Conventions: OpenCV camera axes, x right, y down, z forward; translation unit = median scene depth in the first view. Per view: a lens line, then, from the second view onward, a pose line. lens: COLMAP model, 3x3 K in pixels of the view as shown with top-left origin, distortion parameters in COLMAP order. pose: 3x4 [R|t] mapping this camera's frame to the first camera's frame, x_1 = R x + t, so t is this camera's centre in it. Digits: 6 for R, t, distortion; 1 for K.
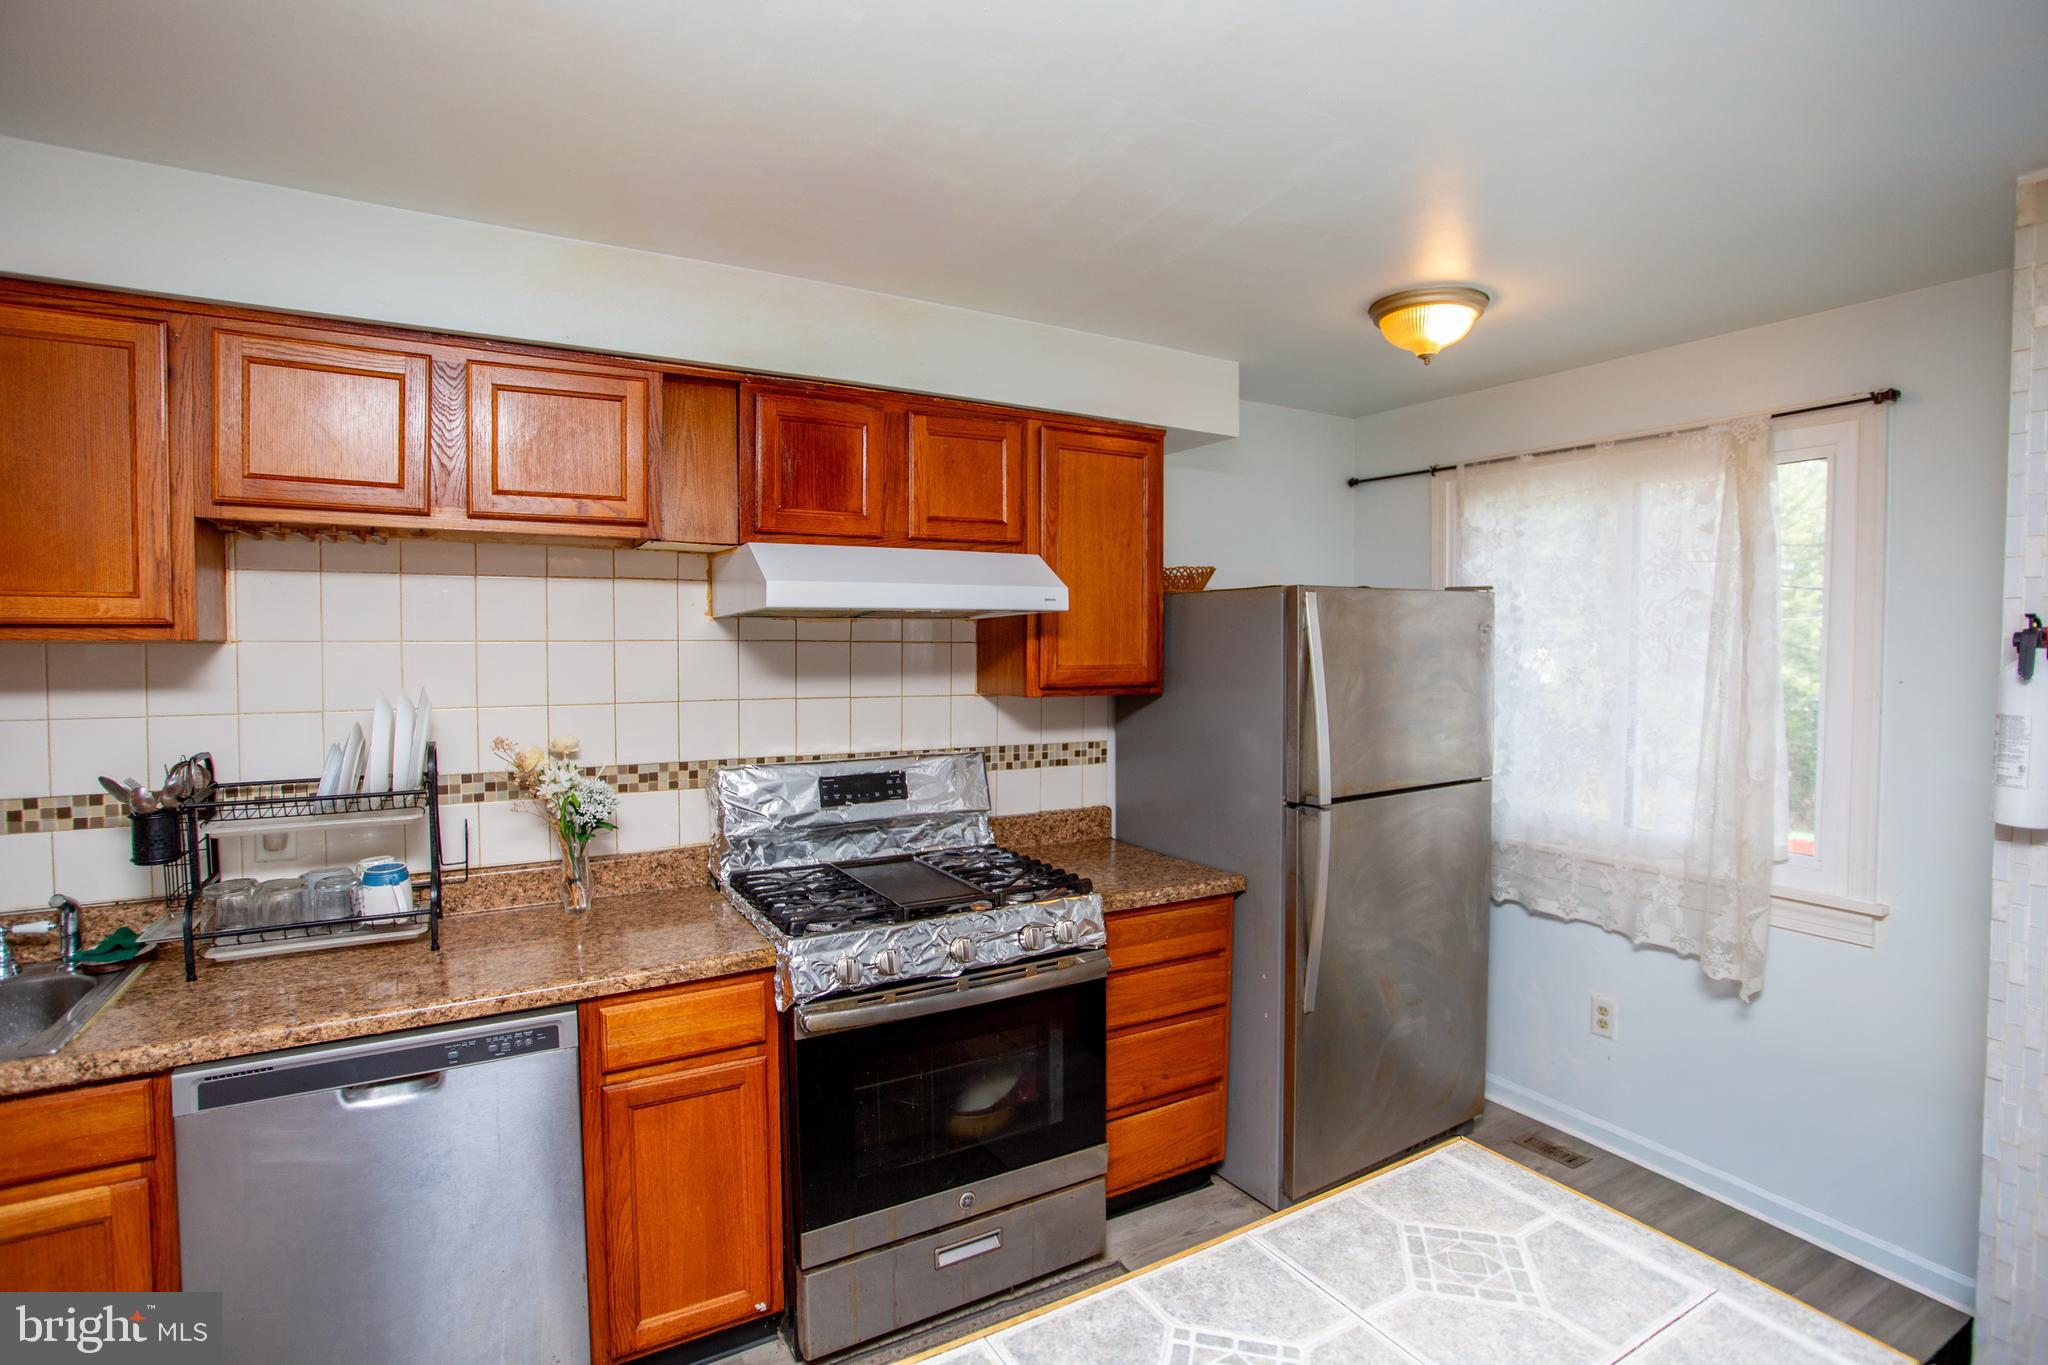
lens RADIAL K [[993.5, 0, 1016.1], [0, 993.5, 672.9], [0, 0, 1]] dist [-0.072820, 0.030134]
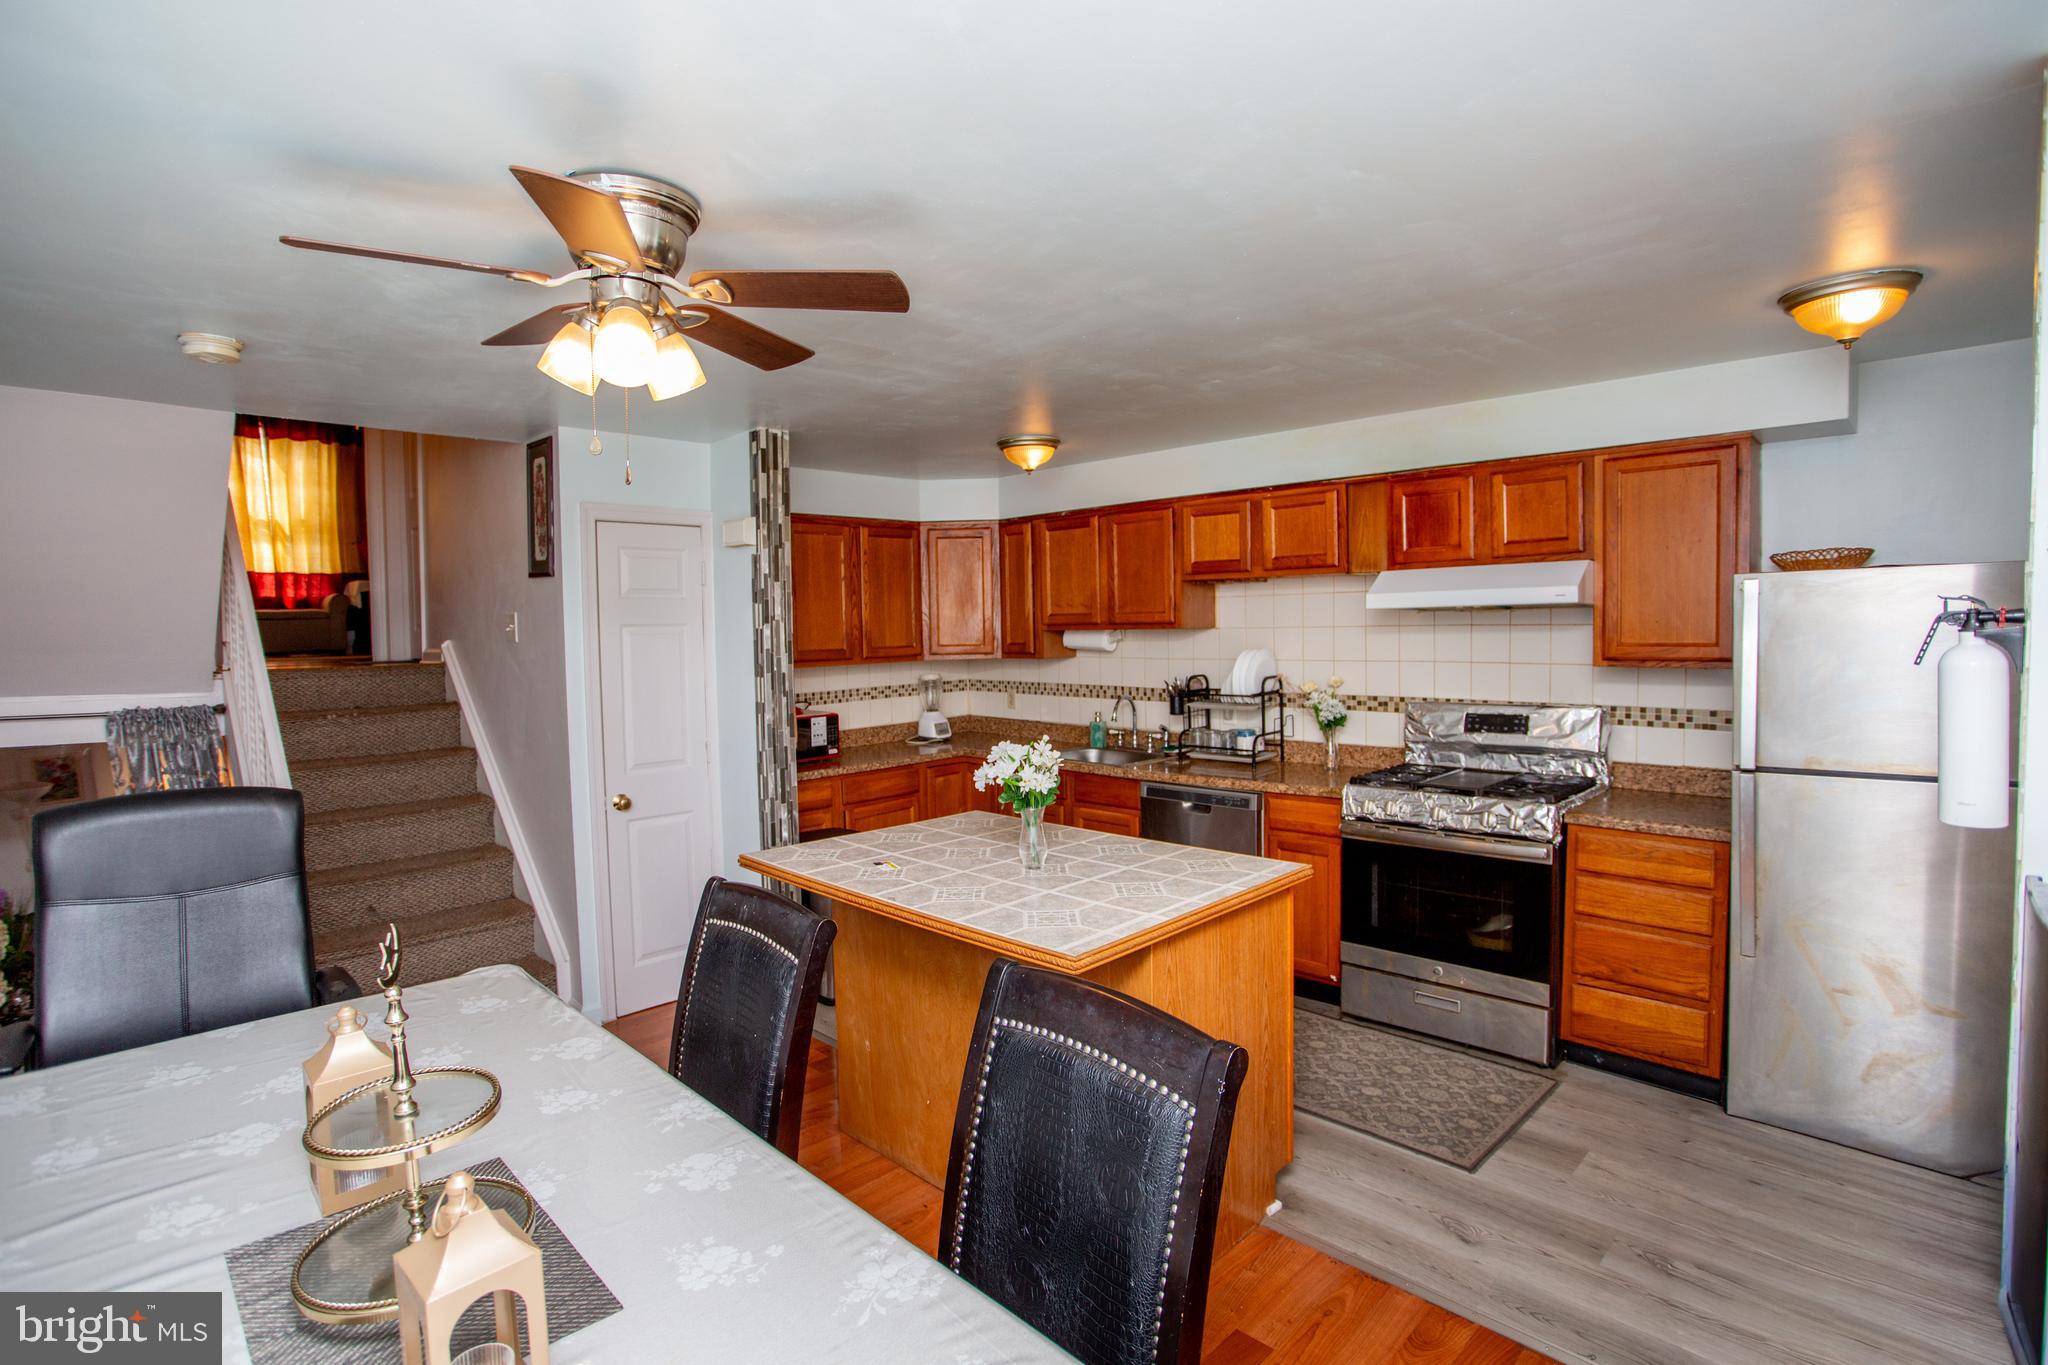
lens RADIAL K [[993.5, 0, 1015.2], [0, 993.5, 668.9], [0, 0, 1]] dist [-0.072820, 0.030134]
pose [[0.262988, 0.034884, -0.964168, 1.126575], [-0.011152, 0.999389, 0.033116, -0.006762], [0.964735, 0.002043, 0.263217, -0.091969]]
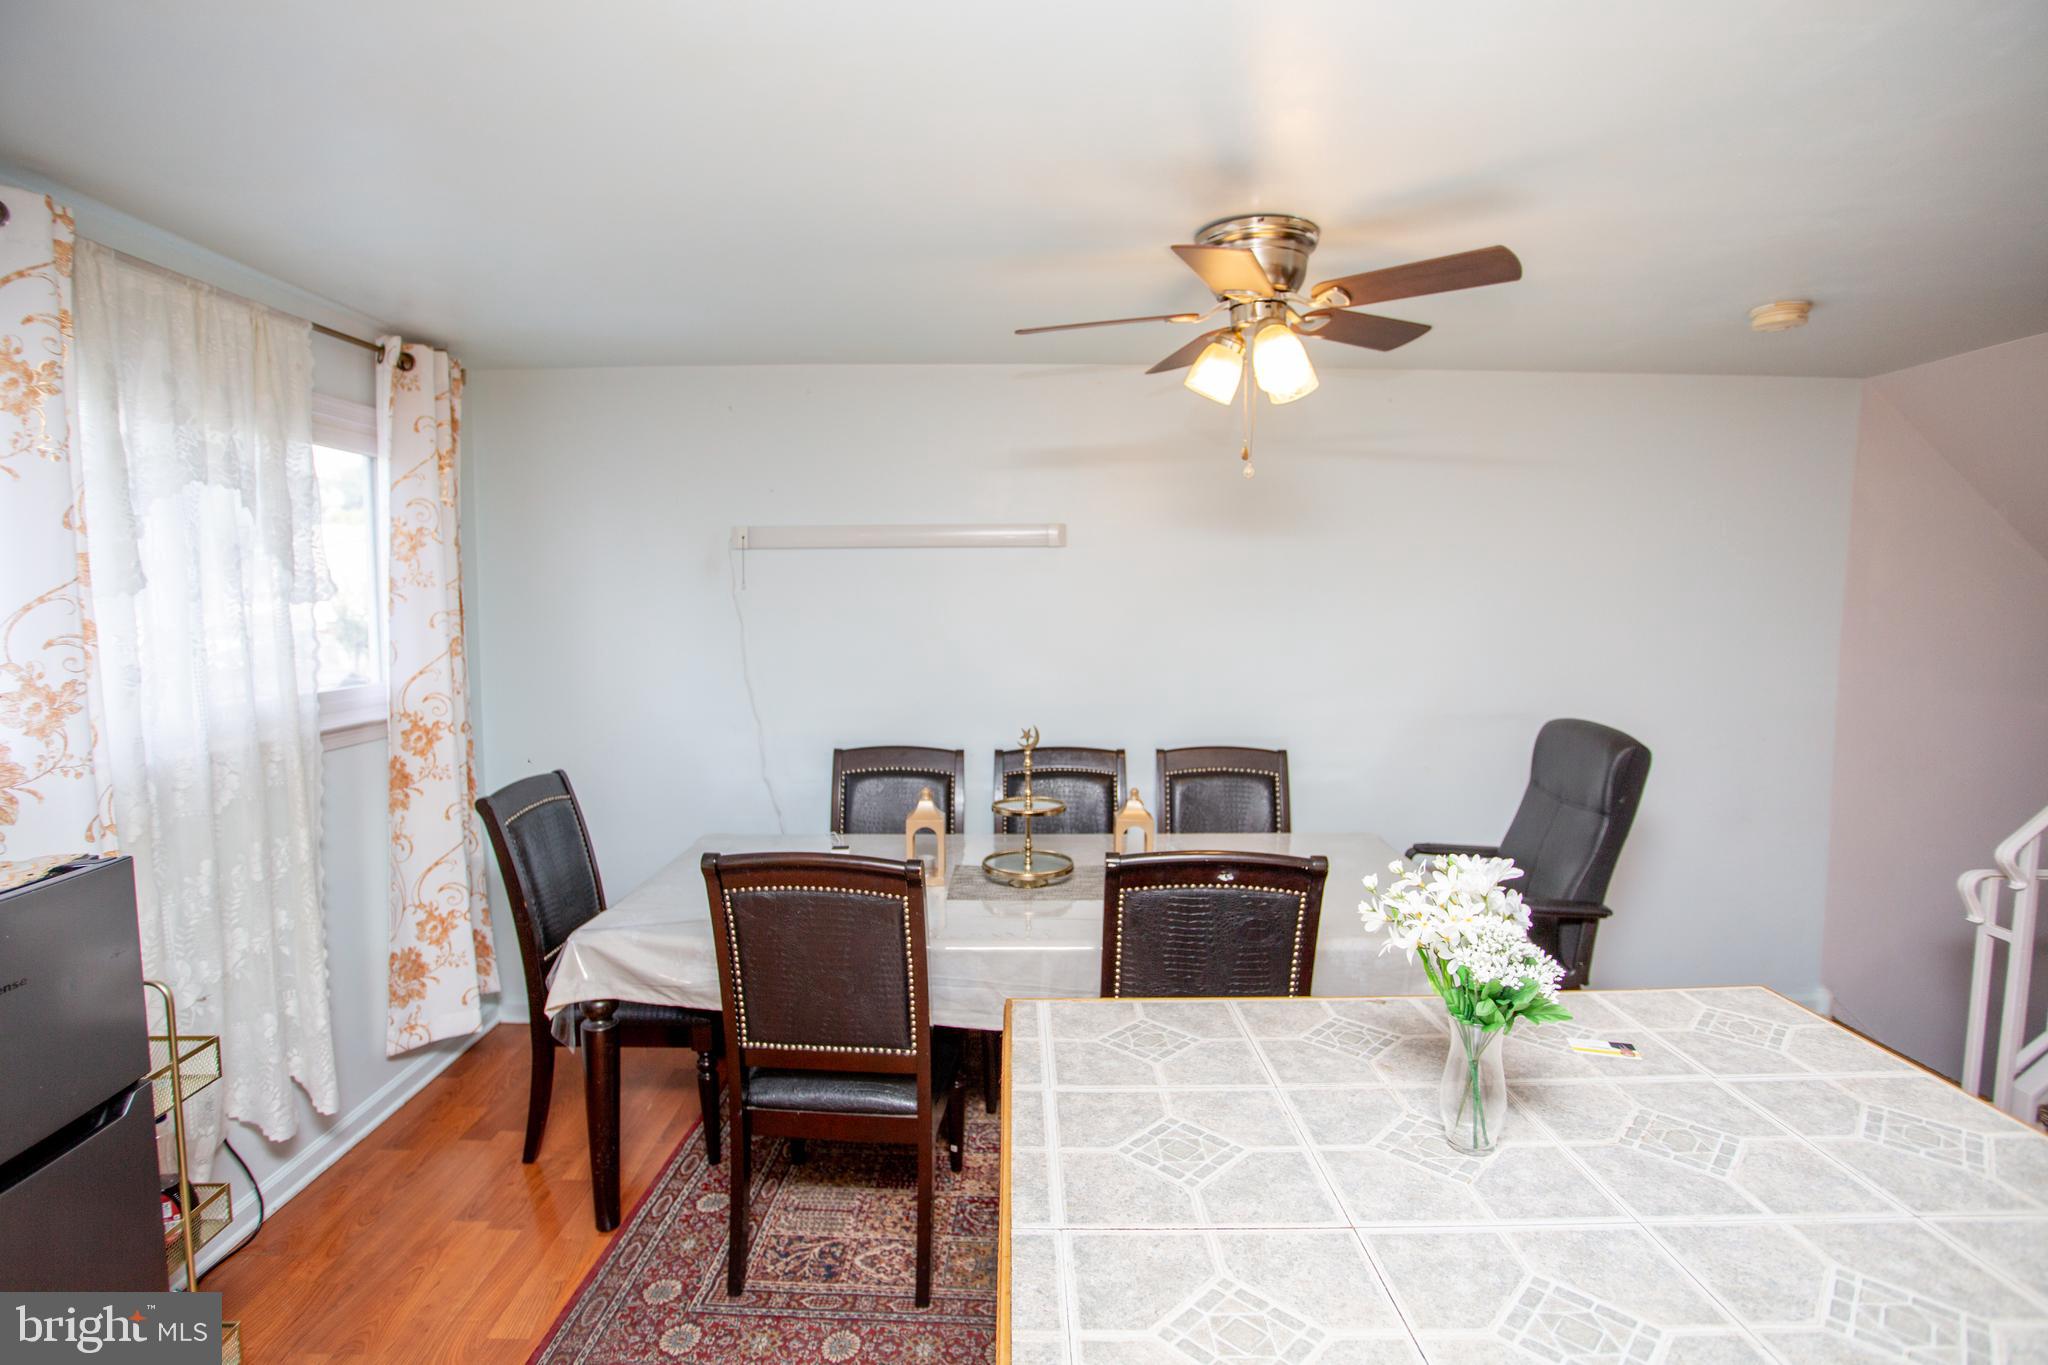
lens RADIAL K [[993.5, 0, 1012.6], [0, 993.5, 671.6], [0, 0, 1]] dist [-0.072820, 0.030134]
pose [[-0.867382, -0.041341, 0.495922, 0.087302], [0.011202, 0.994669, 0.102510, -0.038152], [-0.497516, 0.094471, -0.862295, 0.698505]]
